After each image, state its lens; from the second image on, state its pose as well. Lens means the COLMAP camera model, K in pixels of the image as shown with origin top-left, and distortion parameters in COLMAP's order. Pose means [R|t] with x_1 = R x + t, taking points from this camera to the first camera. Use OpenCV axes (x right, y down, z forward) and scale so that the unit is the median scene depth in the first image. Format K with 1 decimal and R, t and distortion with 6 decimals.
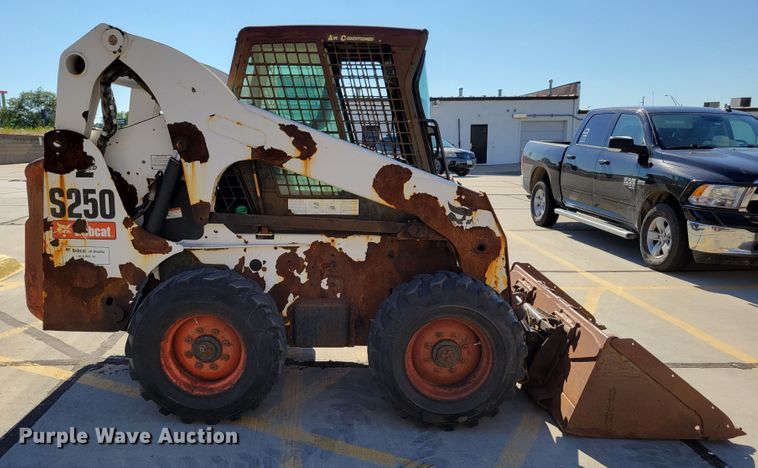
lens RADIAL K [[650.5, 0, 354.1], [0, 650.5, 243.8], [0, 0, 1]] dist [0.039305, 0.011433]
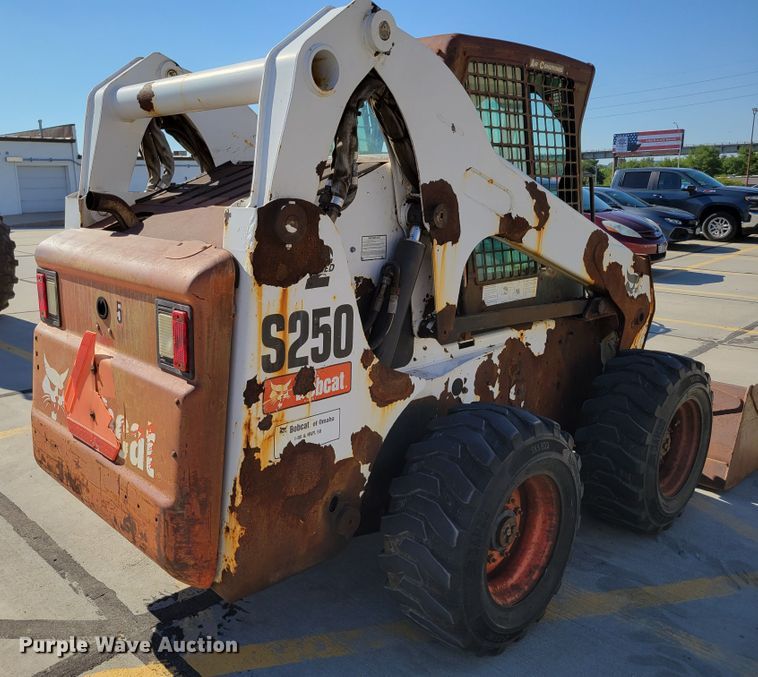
lens RADIAL K [[686.1, 0, 309.2], [0, 686.1, 306.8], [0, 0, 1]] dist [0.048571, -0.029107]
pose [[0.747723, -0.126384, 0.651872, -0.768332], [0.115949, 0.991488, 0.059229, -0.118082], [-0.653809, 0.031297, 0.756013, 0.581180]]
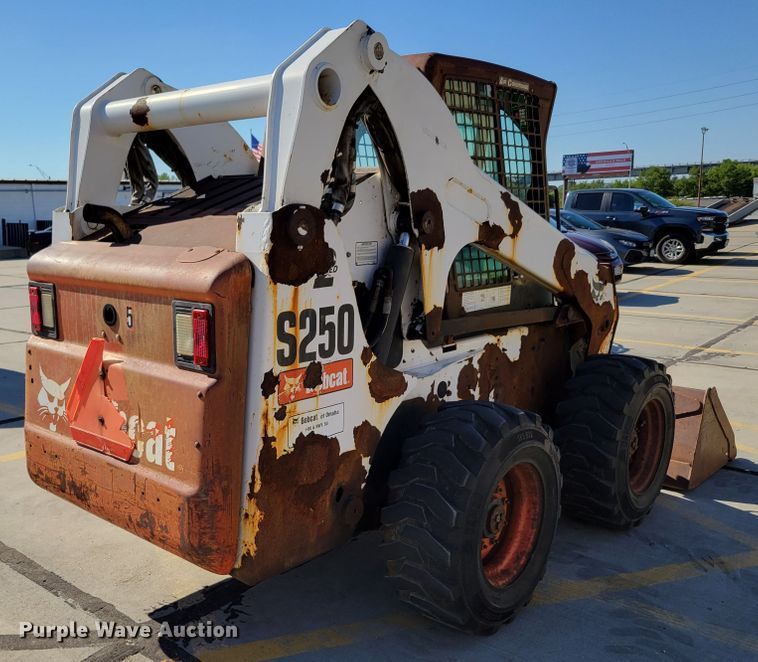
lens RADIAL K [[763.9, 0, 314.3], [0, 763.9, 330.2], [0, 0, 1]] dist [0.040939, 0.000000]
pose [[0.679389, -0.130314, 0.722114, -0.887106], [0.137289, 0.989300, 0.049365, -0.097221], [-0.720821, 0.065601, 0.690010, 0.546757]]
